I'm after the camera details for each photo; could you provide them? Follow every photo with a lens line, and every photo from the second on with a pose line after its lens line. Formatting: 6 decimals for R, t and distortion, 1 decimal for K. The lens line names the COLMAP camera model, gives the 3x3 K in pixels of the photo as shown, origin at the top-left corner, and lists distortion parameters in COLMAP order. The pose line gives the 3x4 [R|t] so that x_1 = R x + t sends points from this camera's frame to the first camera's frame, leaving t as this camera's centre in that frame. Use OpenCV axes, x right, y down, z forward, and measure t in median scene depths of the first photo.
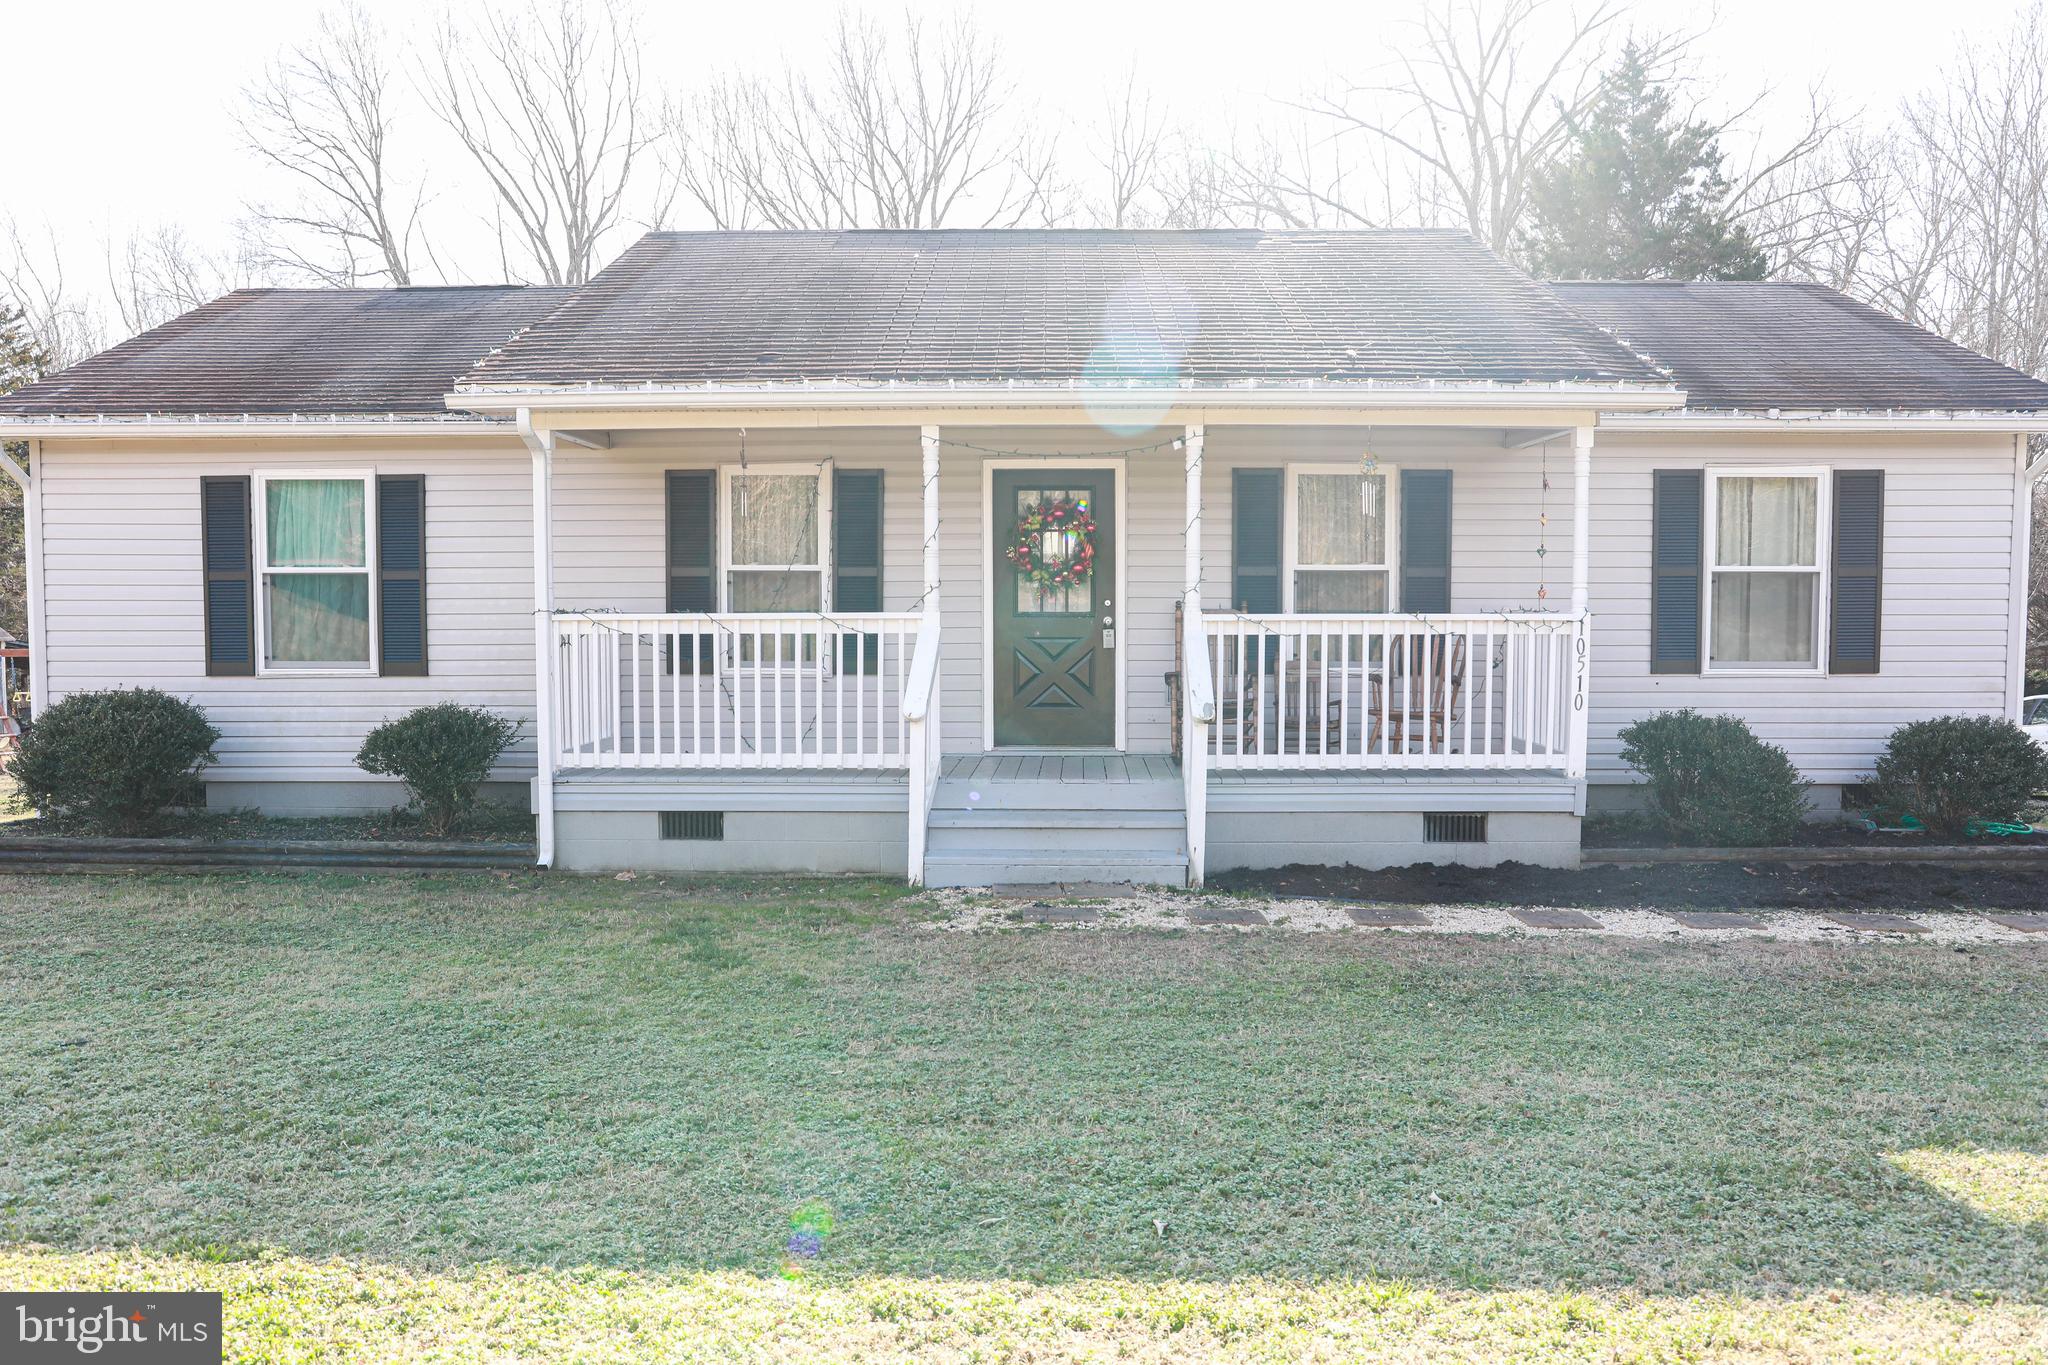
lens RADIAL K [[1560.1, 0, 1024.0], [0, 1560.1, 682.5], [0, 0, 1]] dist [-0.103817, 0.104623]
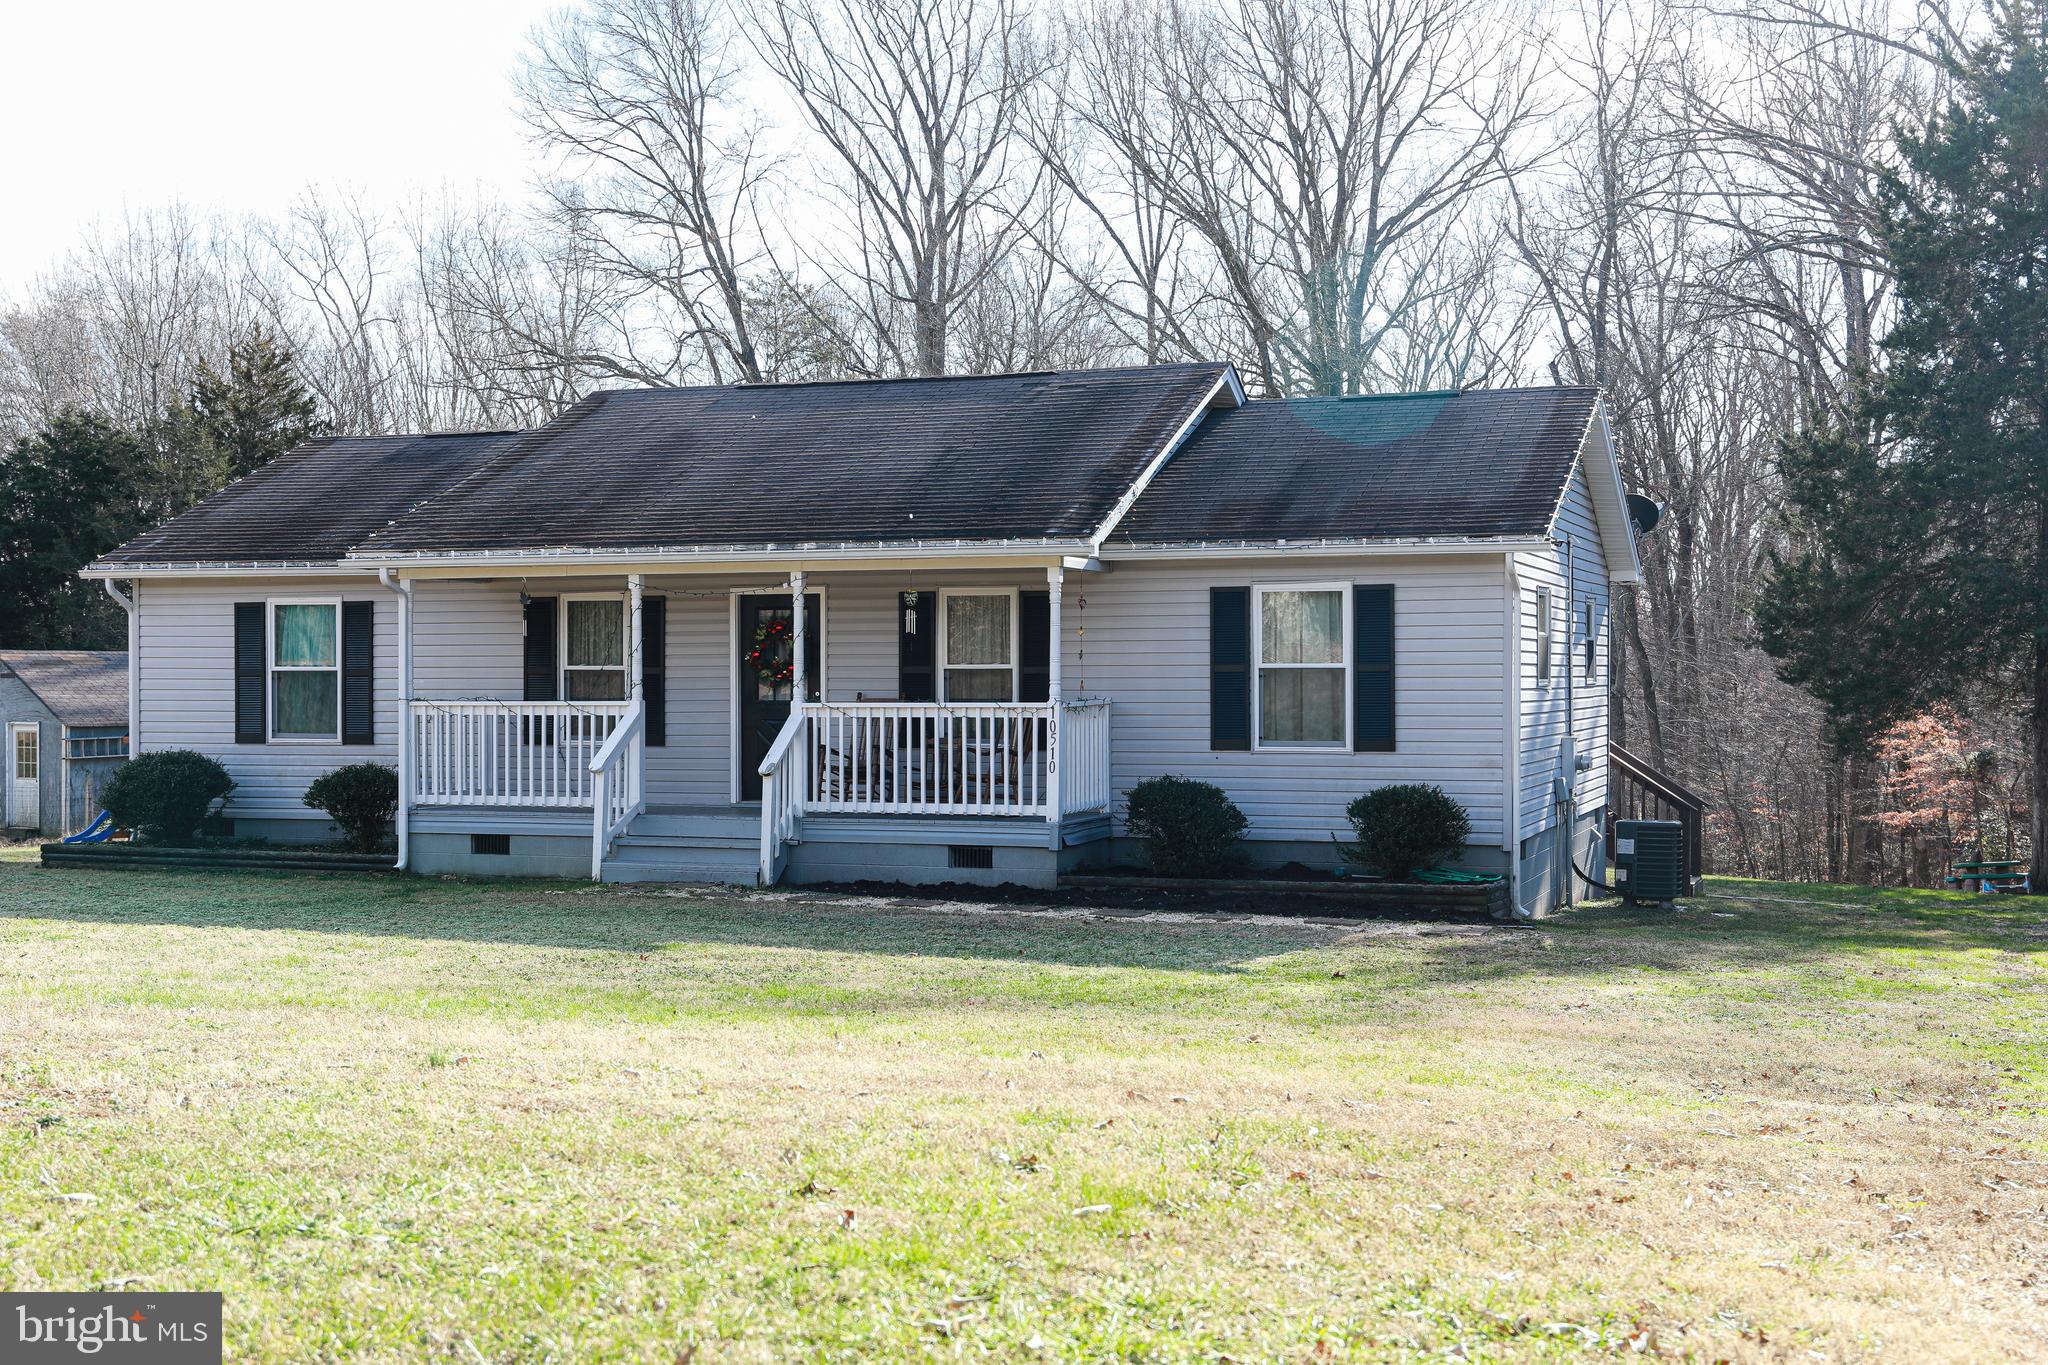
lens RADIAL K [[2515.4, 0, 1024.0], [0, 2515.4, 682.5], [0, 0, 1]] dist [0.023851, 0.043641]
pose [[0.944462, -0.000121, -0.328622, 0.939401], [-0.015695, 0.998842, -0.045475, 0.034944], [0.328247, 0.048107, 0.943366, -0.985485]]
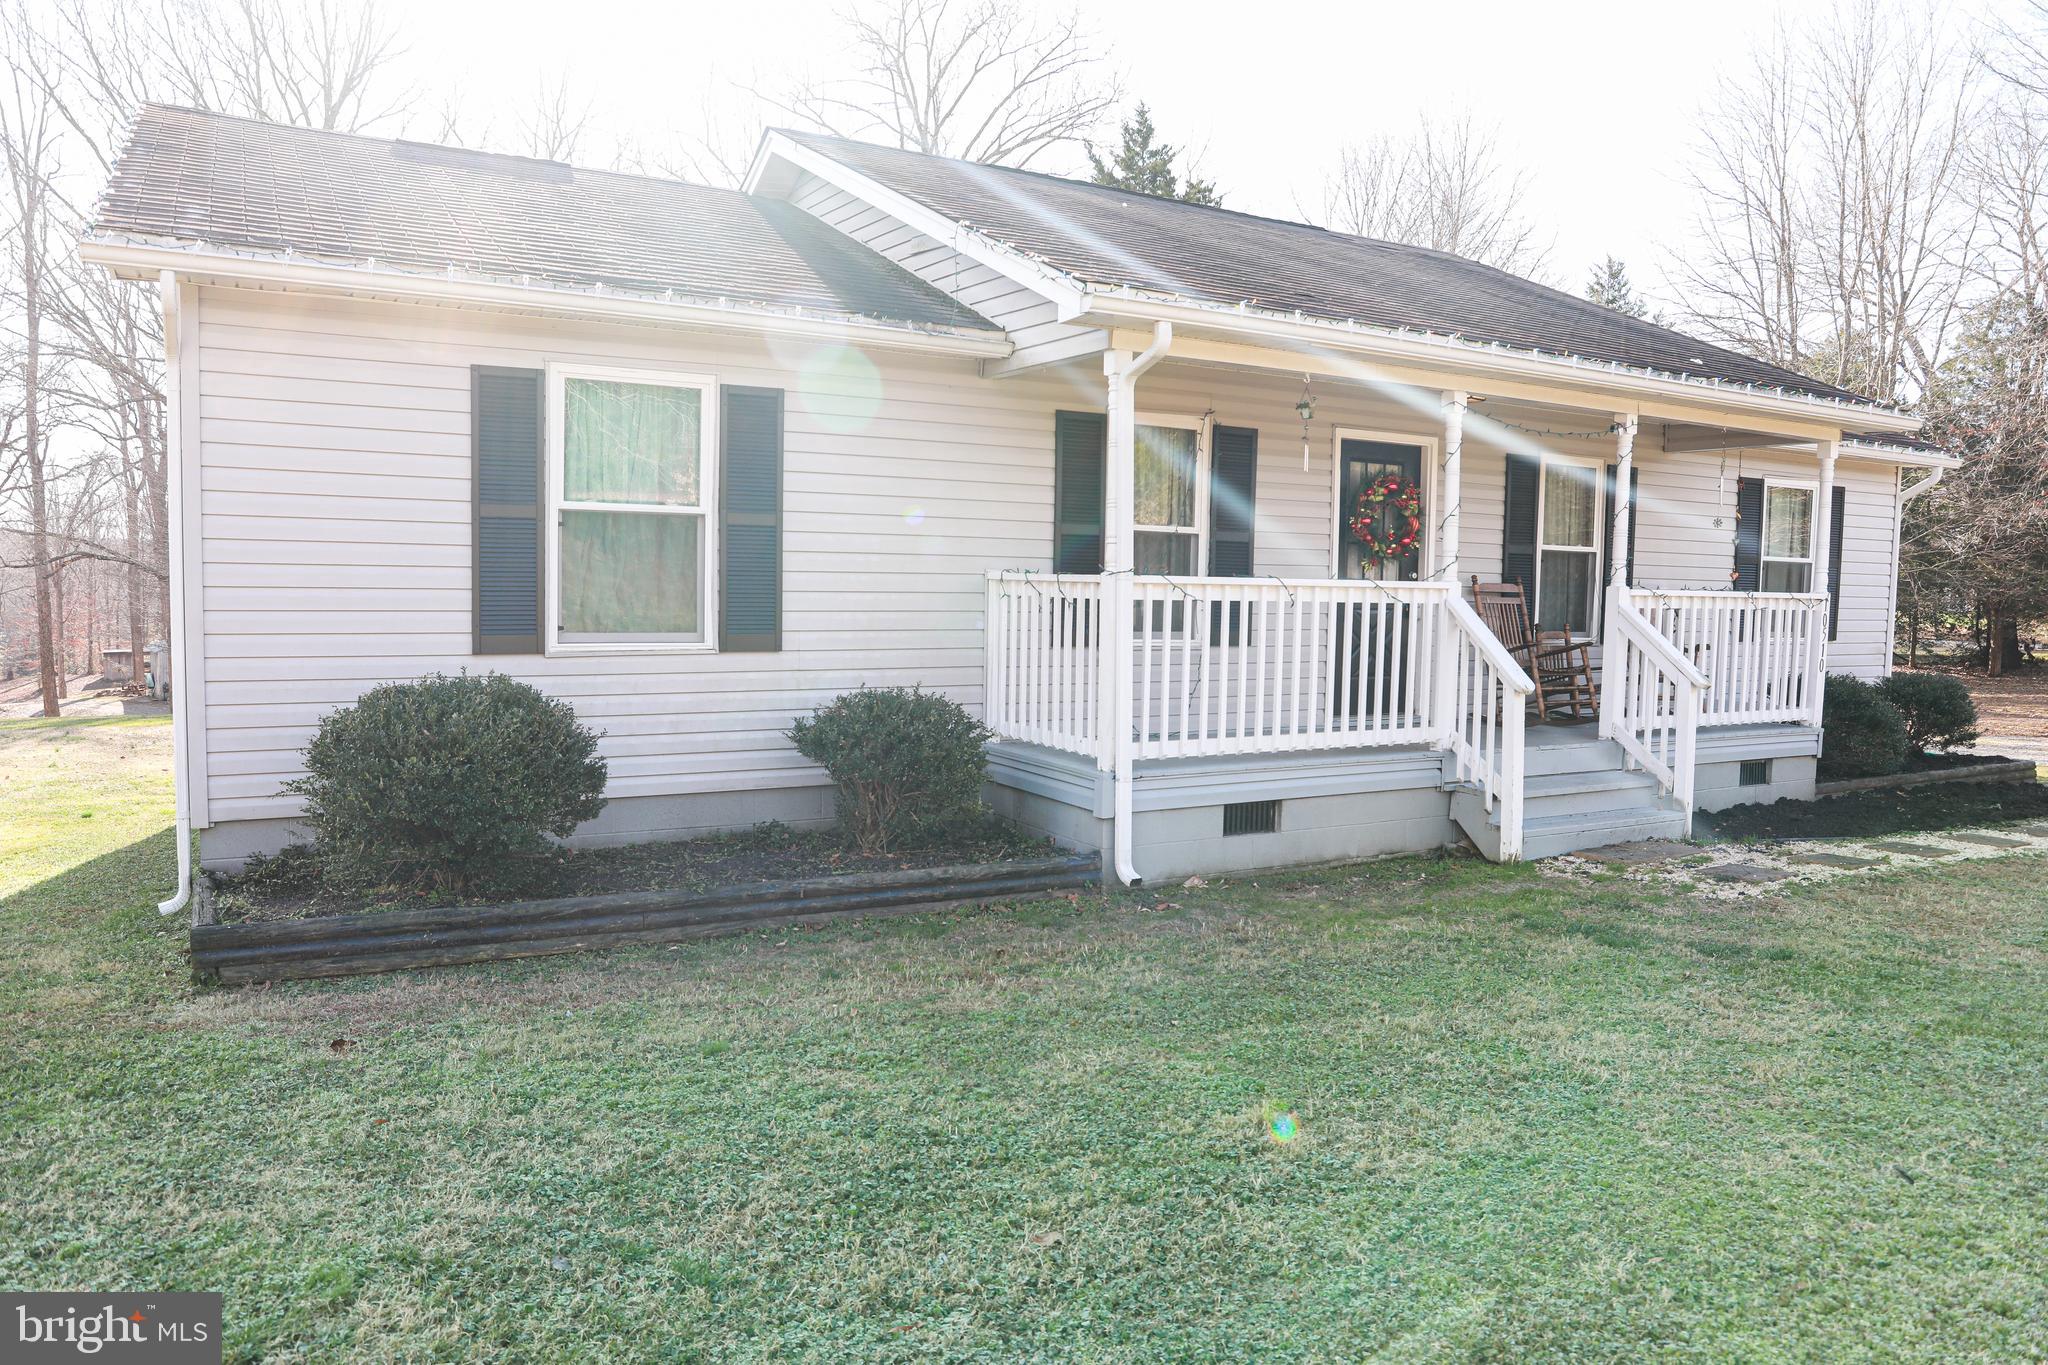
lens RADIAL K [[1412.3, 0, 1024.0], [0, 1412.3, 682.5], [0, 0, 1]] dist [-0.103013, 0.075364]
pose [[0.860421, -0.020359, 0.509176, -0.652386], [0.006742, 0.999569, 0.028575, -0.008093], [-0.509539, -0.021154, 0.860188, 0.333700]]
